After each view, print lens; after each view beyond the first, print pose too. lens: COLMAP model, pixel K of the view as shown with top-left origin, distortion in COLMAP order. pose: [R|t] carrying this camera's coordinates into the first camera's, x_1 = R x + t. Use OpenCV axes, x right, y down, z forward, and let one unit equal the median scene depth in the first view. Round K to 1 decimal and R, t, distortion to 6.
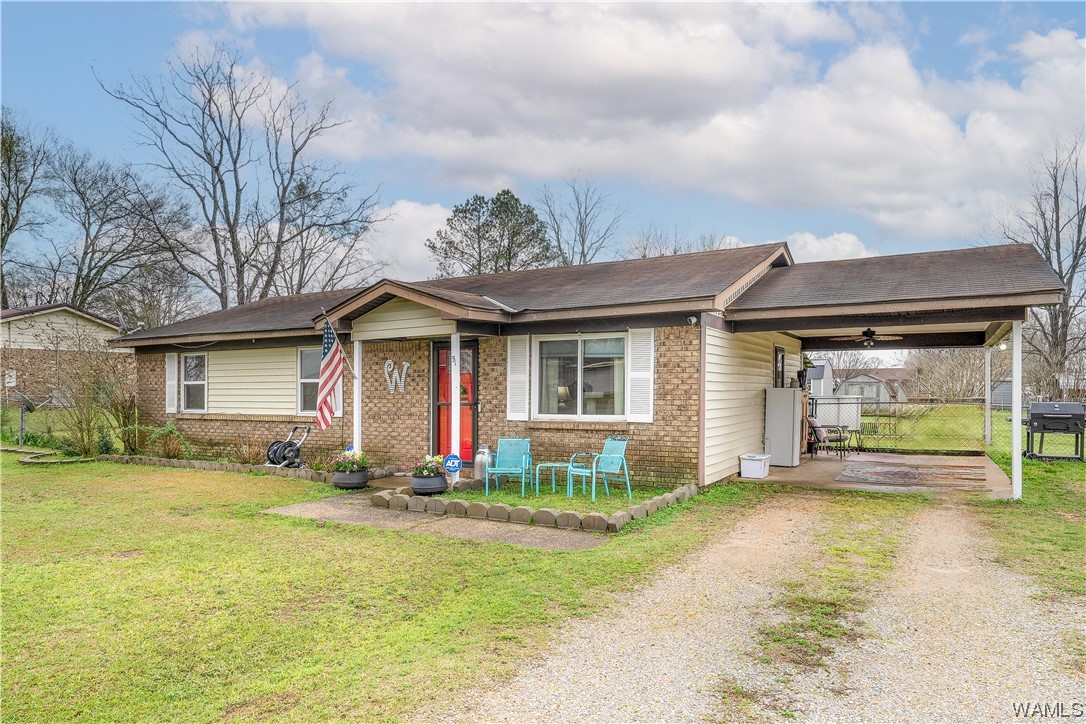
lens RADIAL K [[685.6, 0, 542.3], [0, 685.6, 371.1], [0, 0, 1]] dist [0.001032, -0.000345]
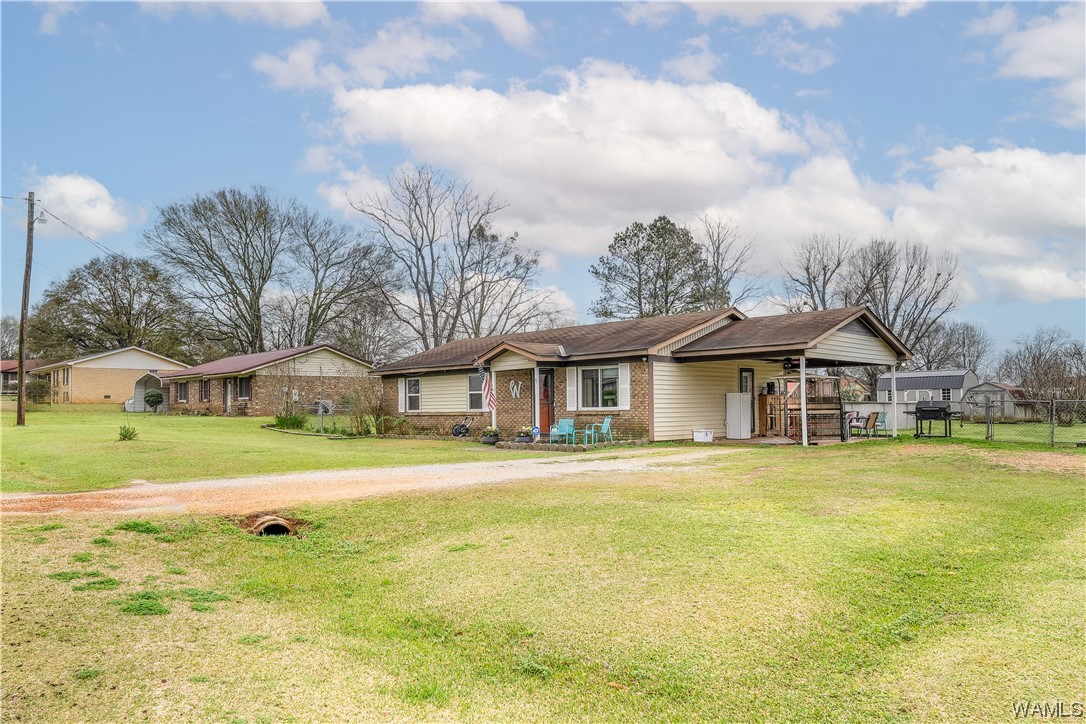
lens RADIAL K [[754.5, 0, 543.0], [0, 754.5, 362.0], [0, 0, 1]] dist [-0.000186, 0.000098]
pose [[0.964247, -0.023706, -0.263944, 0.406989], [0.014991, 0.999276, -0.034982, 0.006617], [0.264582, 0.029774, 0.963903, -0.975758]]
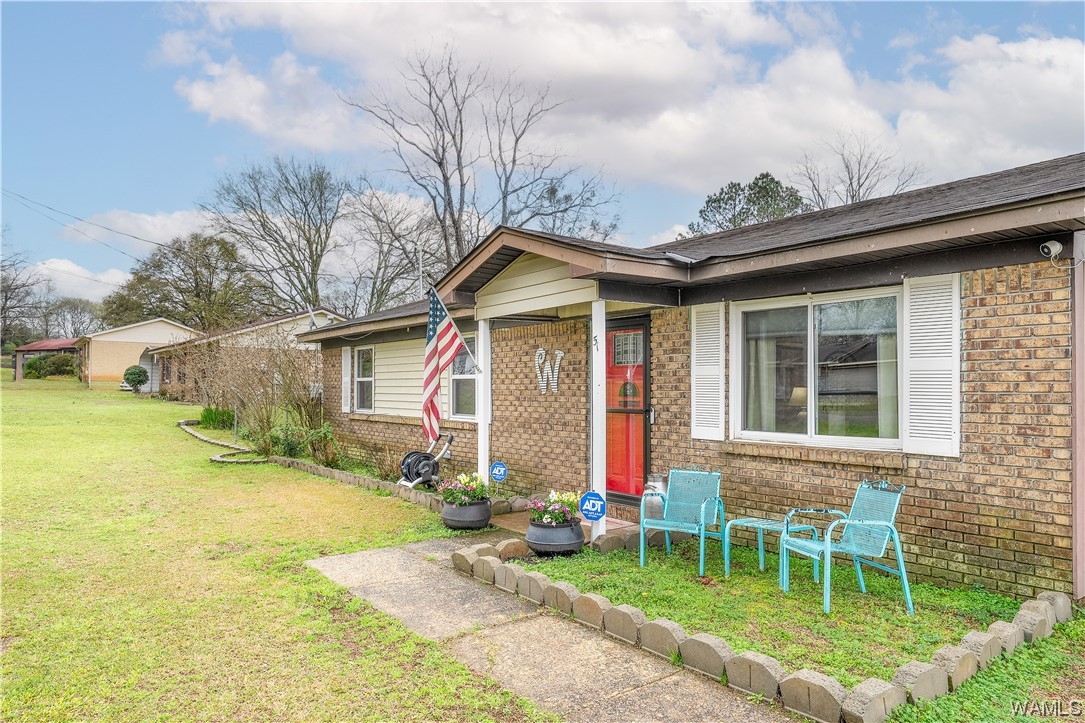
lens RADIAL K [[676.2, 0, 540.7], [0, 676.2, 354.7], [0, 0, 1]] dist [0.001353, 0.000246]
pose [[0.925742, -0.009516, -0.378035, 0.051085], [-0.000582, 0.999646, -0.026589, 0.010018], [0.378154, 0.024835, 0.925409, 0.332342]]
